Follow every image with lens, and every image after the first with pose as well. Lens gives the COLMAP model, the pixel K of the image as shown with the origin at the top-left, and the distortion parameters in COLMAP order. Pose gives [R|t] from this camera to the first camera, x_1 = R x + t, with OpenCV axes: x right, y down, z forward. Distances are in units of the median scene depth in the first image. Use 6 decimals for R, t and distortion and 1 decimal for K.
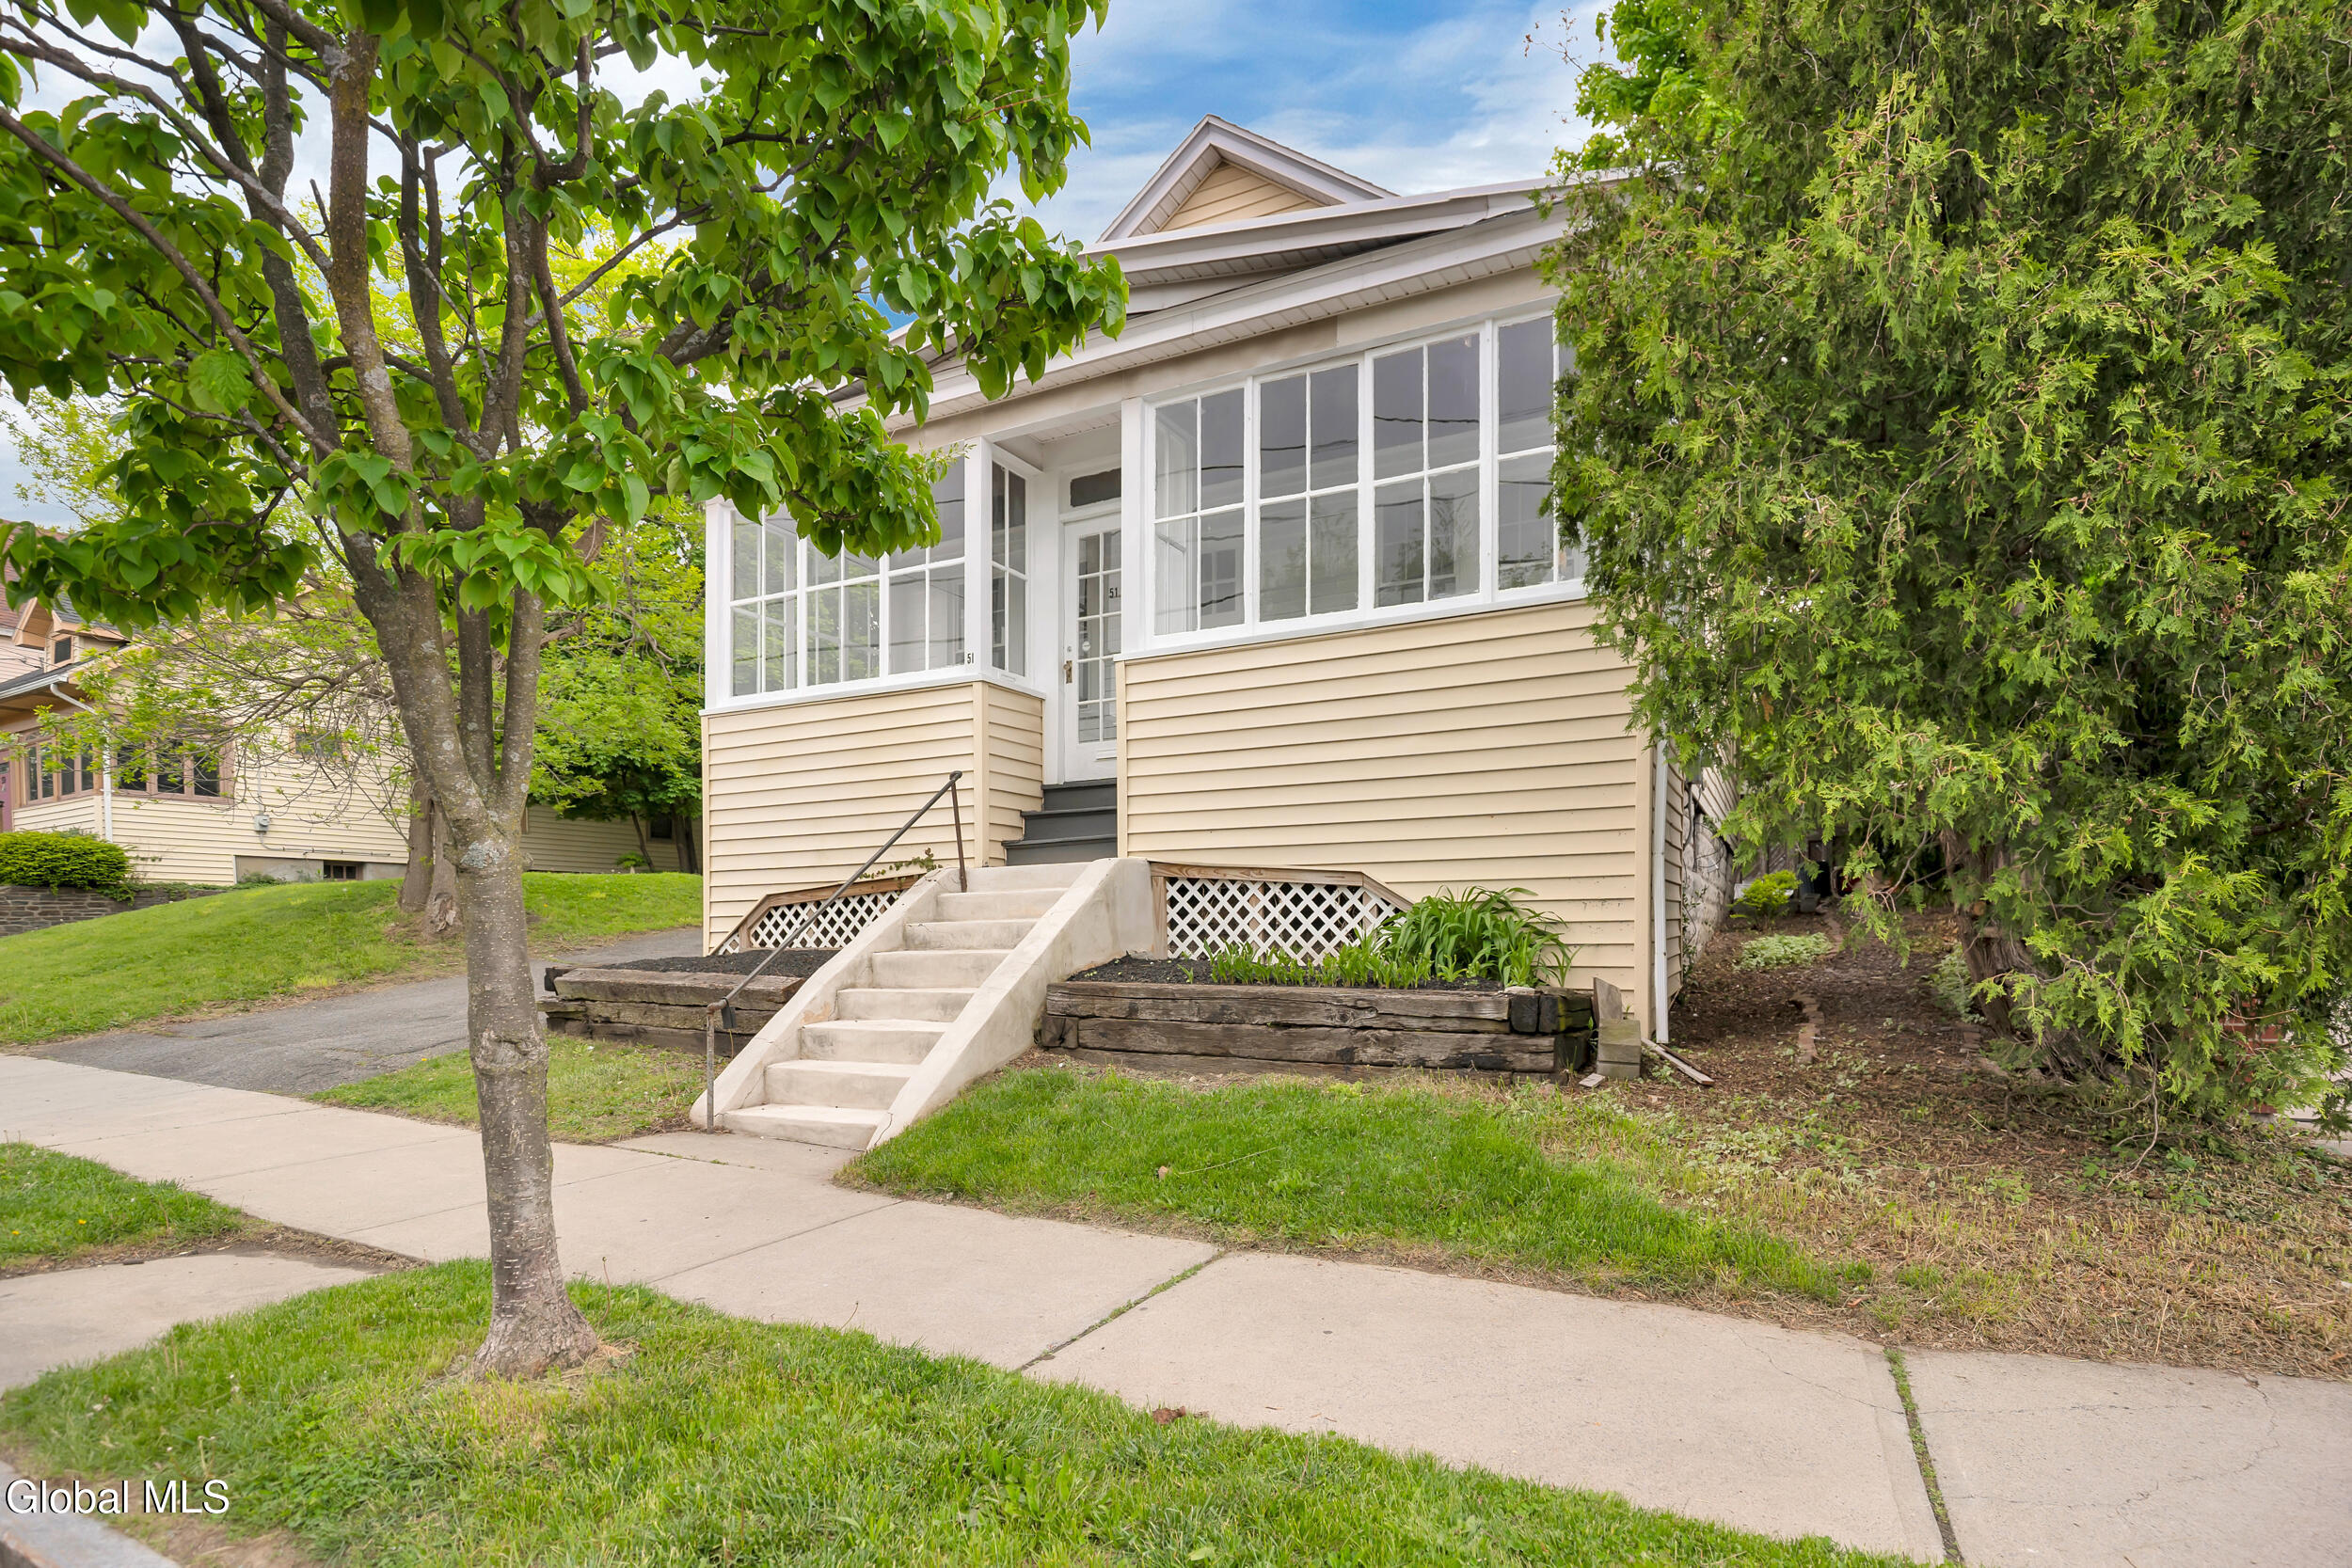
lens RADIAL K [[1177.7, 0, 1170.5], [0, 1177.7, 957.5], [0, 0, 1]] dist [-0.002333, -0.000131]
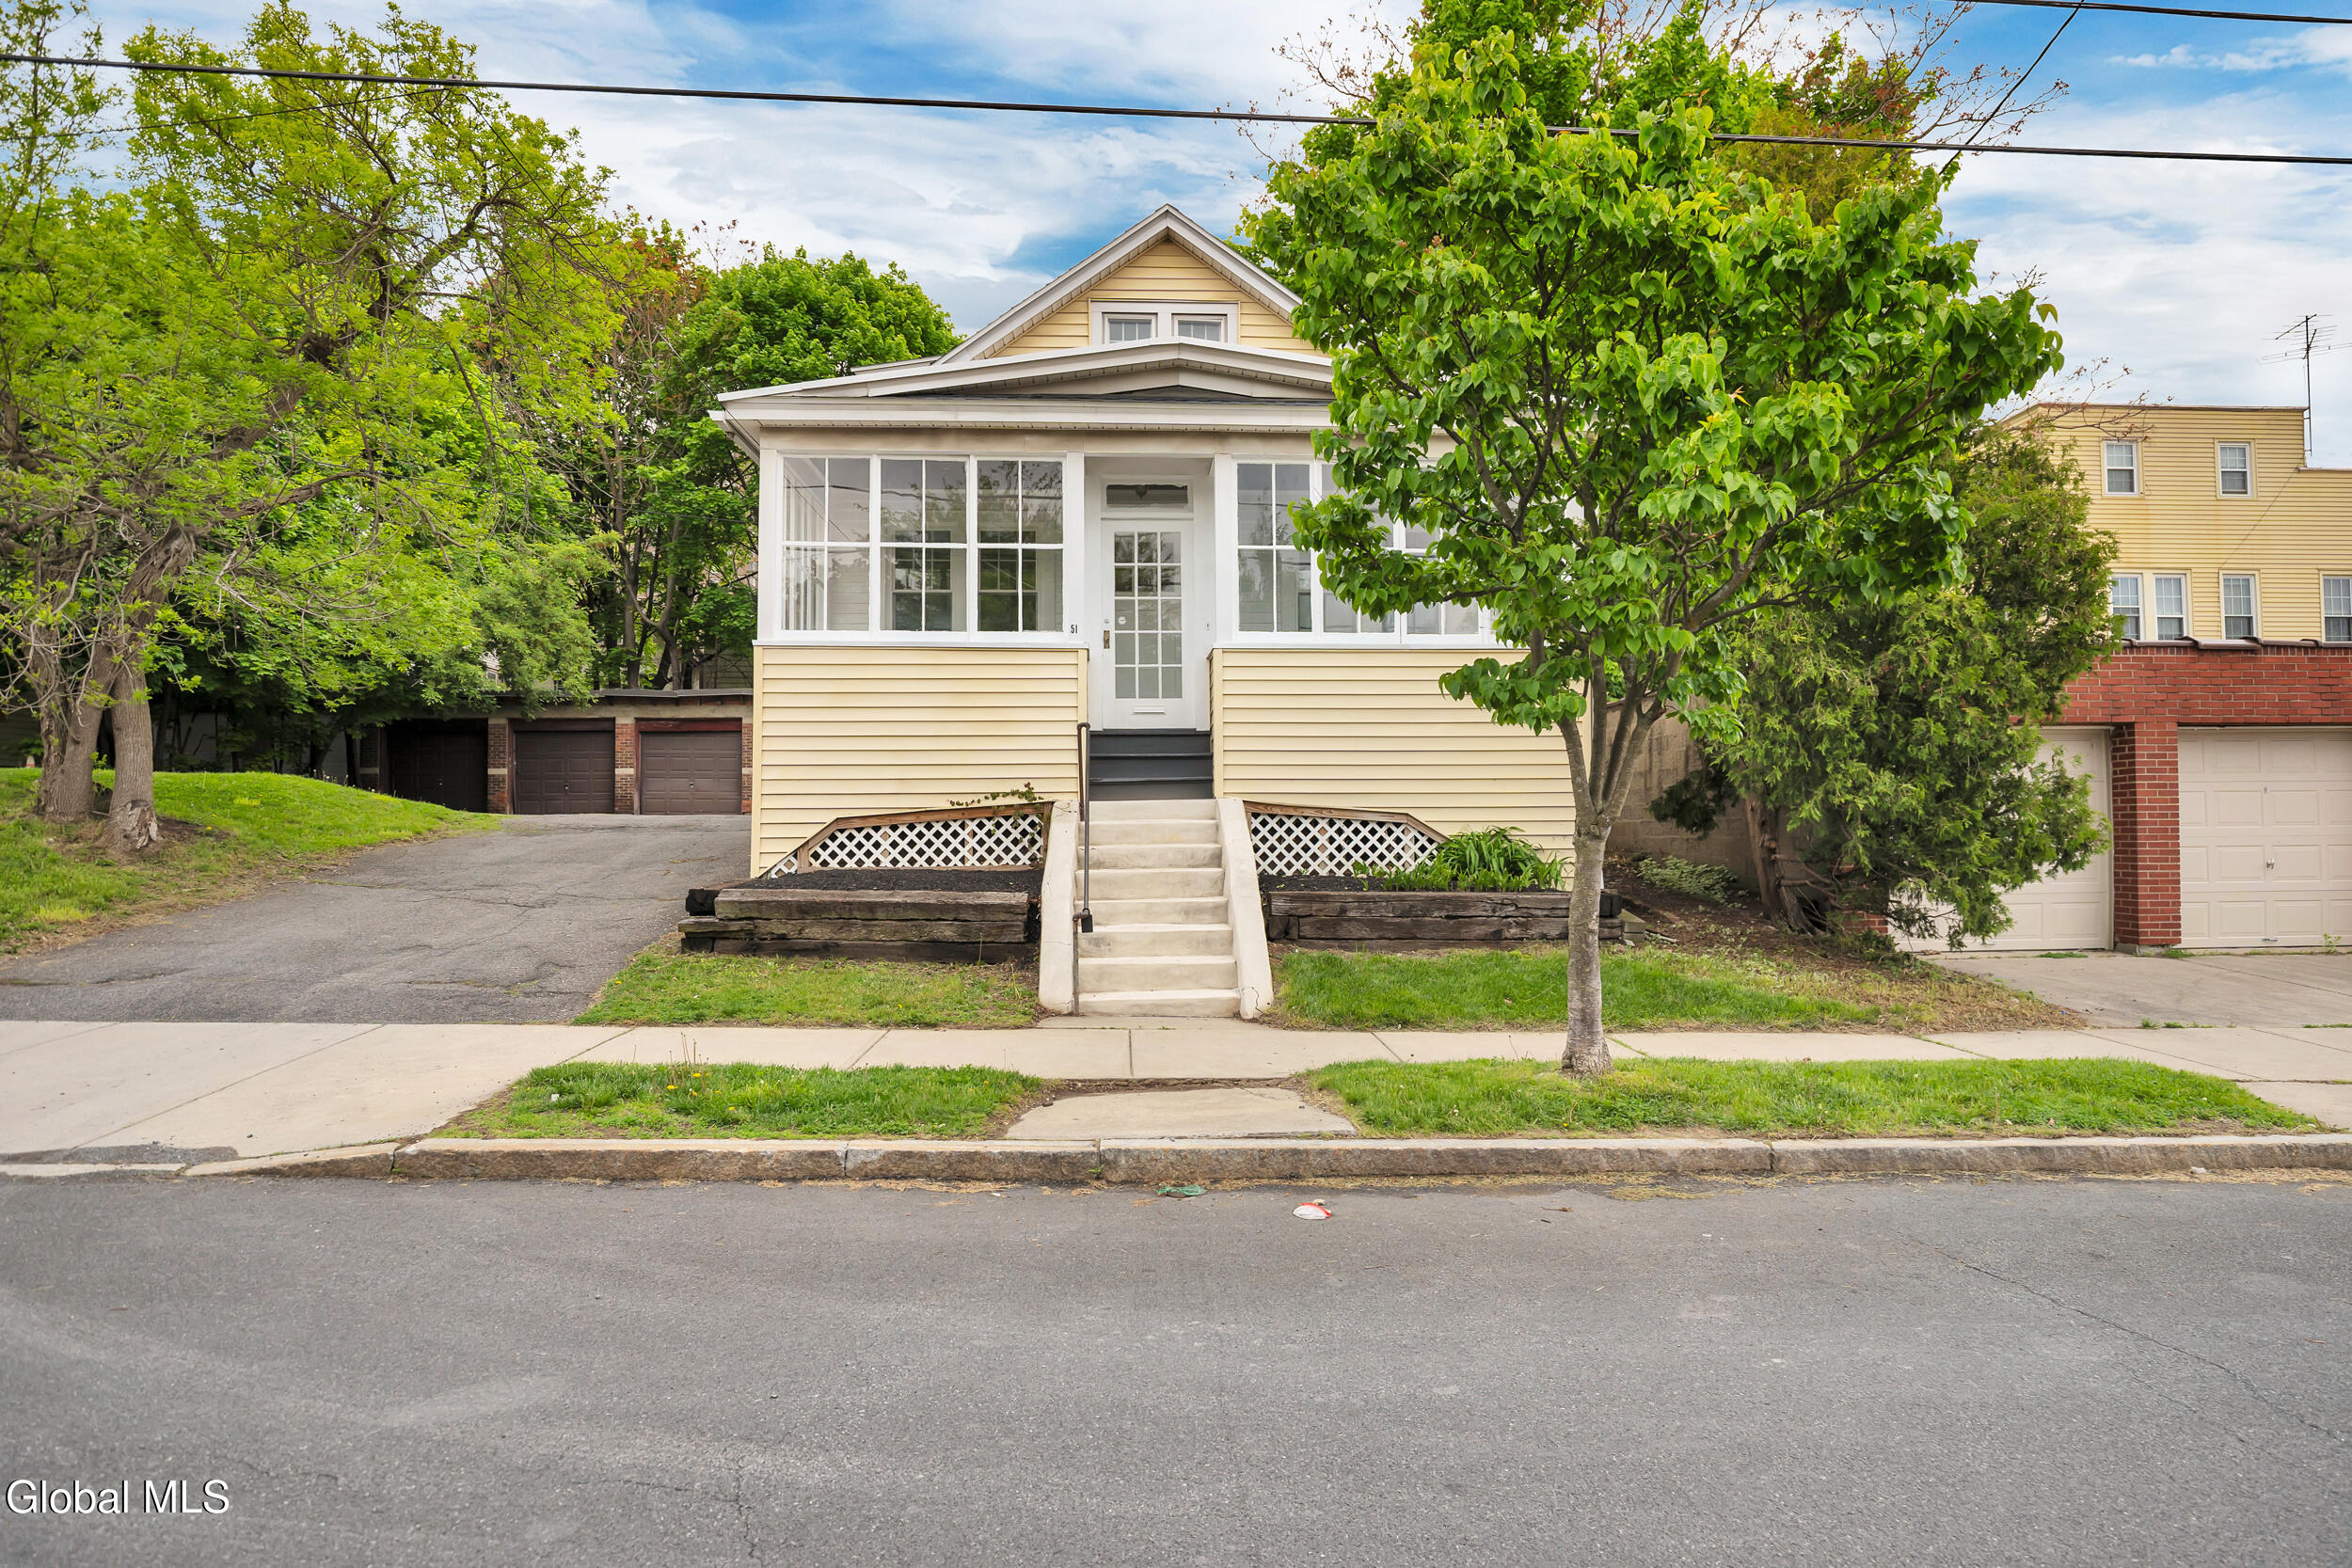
lens RADIAL K [[1314.9, 0, 1176.0], [0, 1314.9, 784.0], [0, 0, 1]] dist [0.001502, -0.000321]
pose [[0.855999, 0.025493, 0.516349, -0.863875], [0.007384, 0.998079, -0.061518, -0.010168], [-0.516925, 0.056472, 0.854166, -0.229552]]
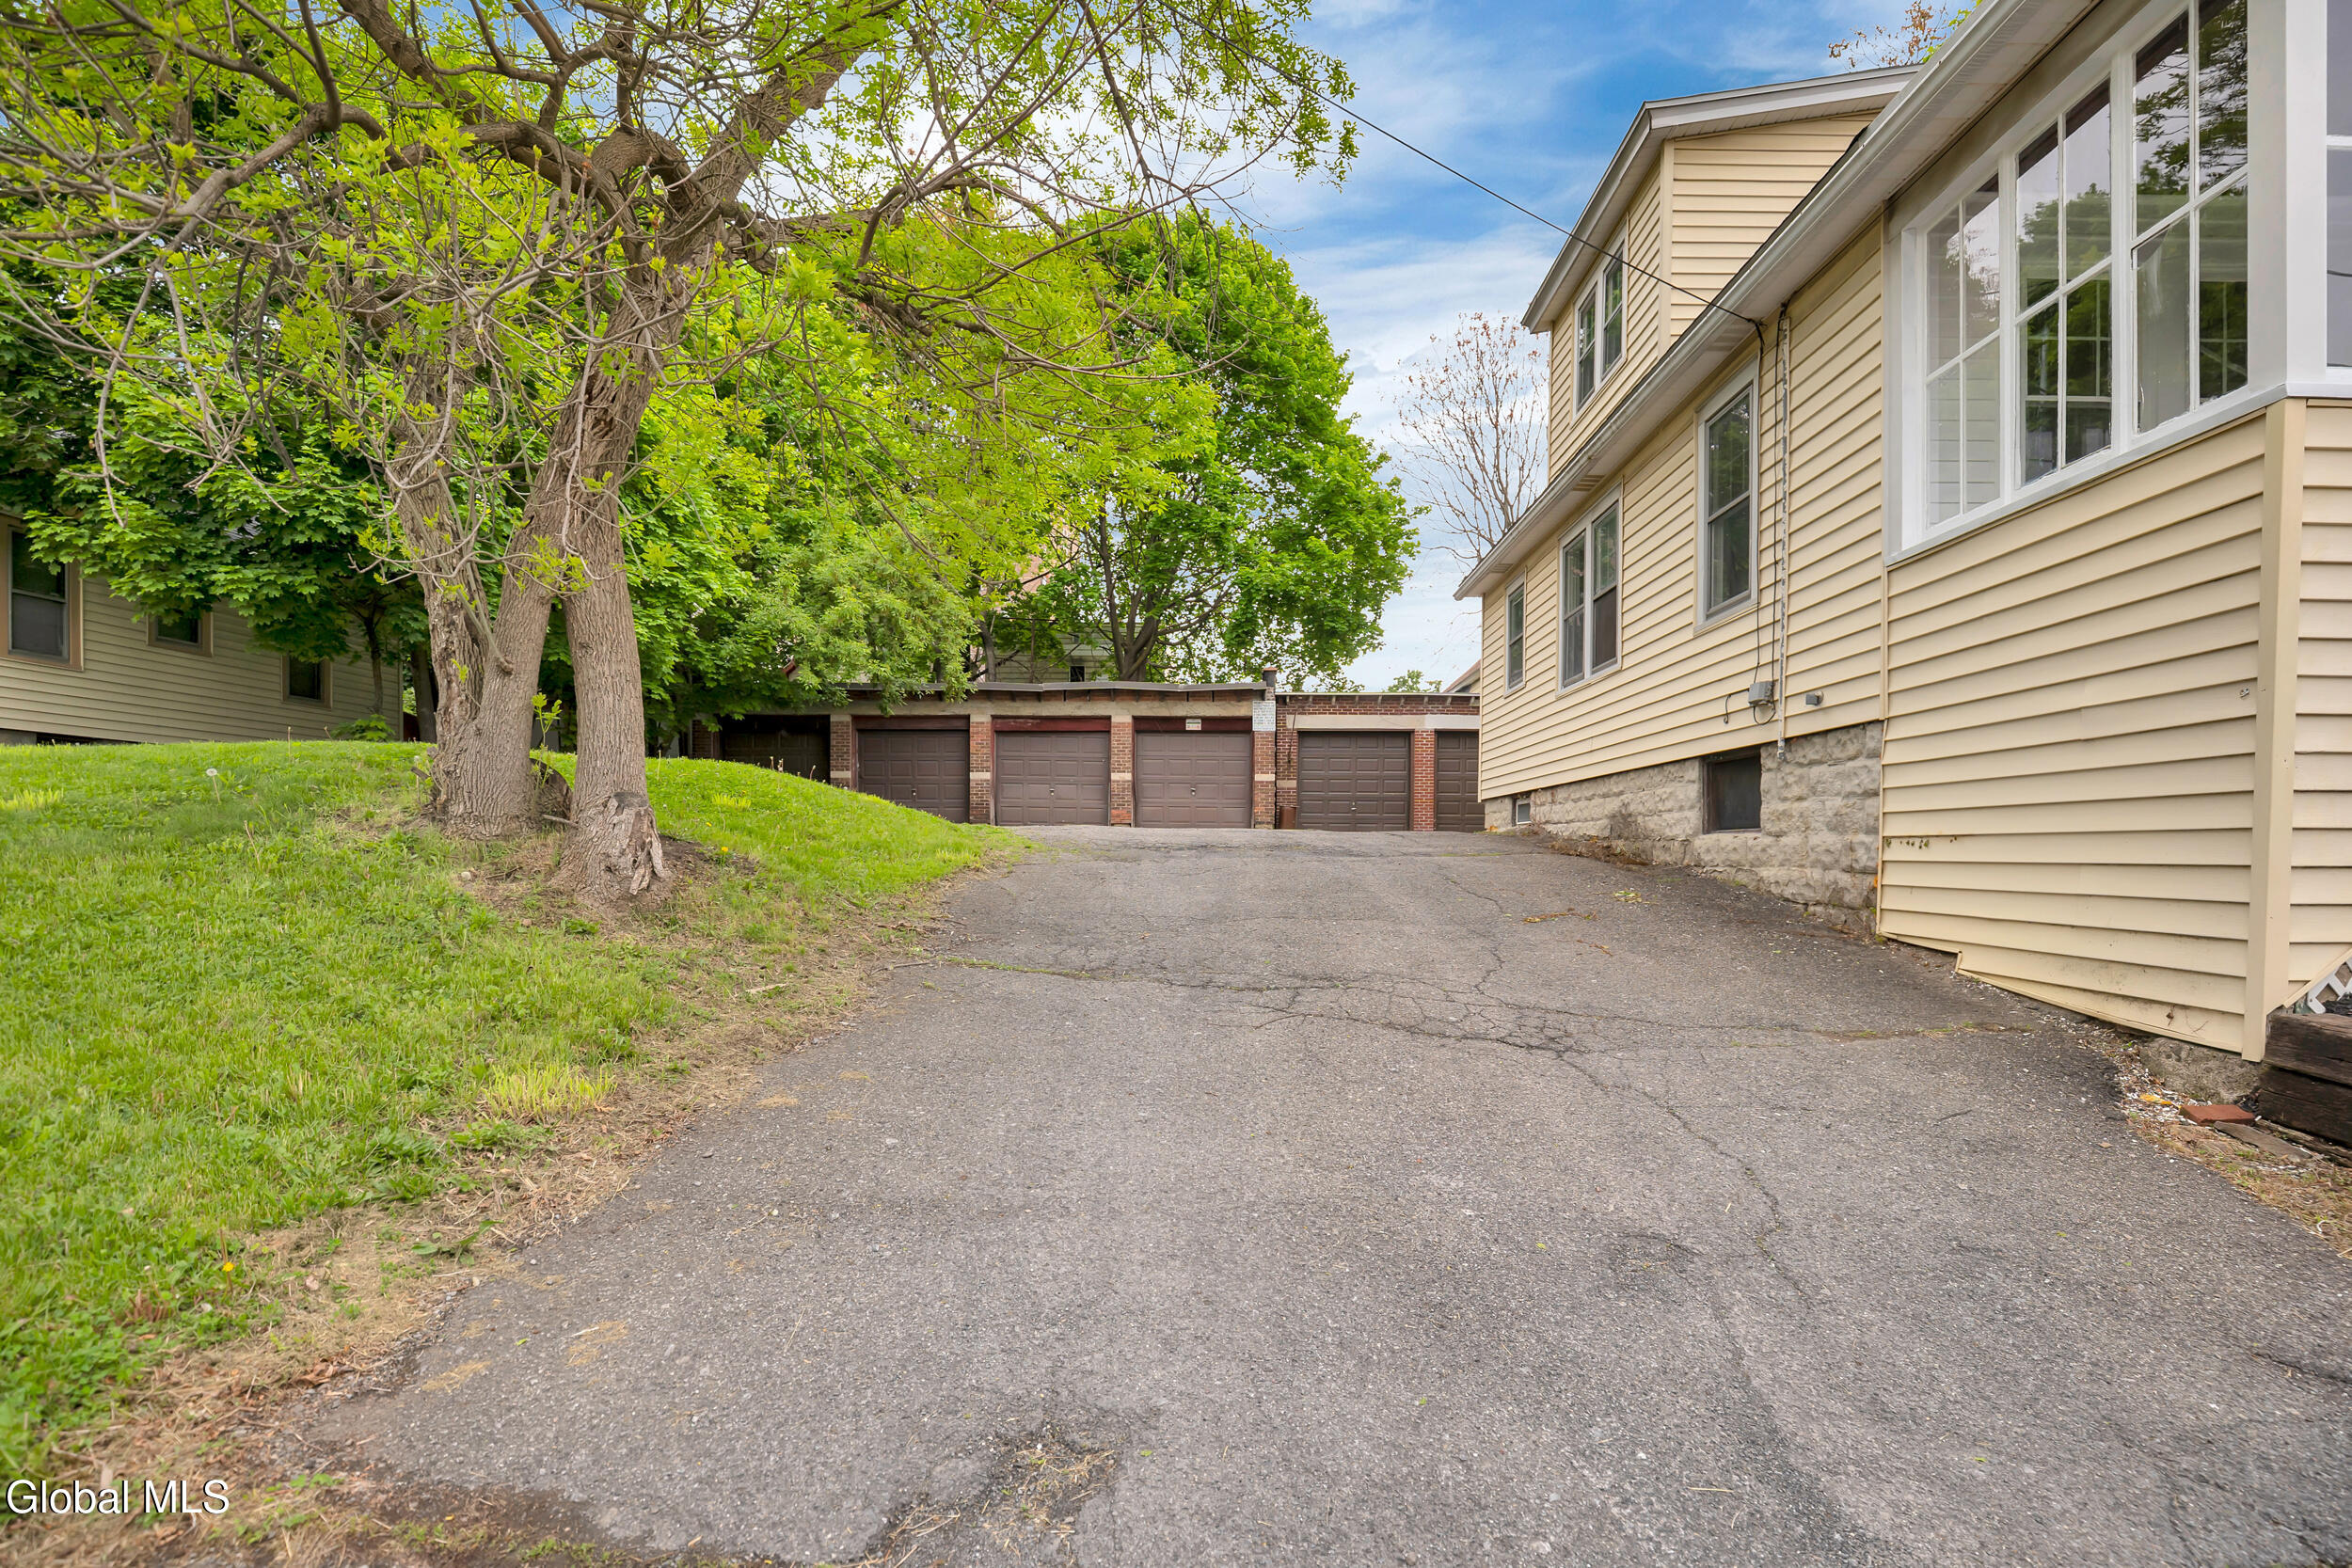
lens RADIAL K [[1135.3, 0, 1182.9], [0, 1135.3, 878.5], [0, 0, 1]] dist [-0.027401, 0.001180]
pose [[0.891530, 0.003482, 0.452948, -1.129846], [-0.007606, 0.999945, 0.007284, -0.056293], [-0.452897, -0.009940, 0.891507, 1.074029]]
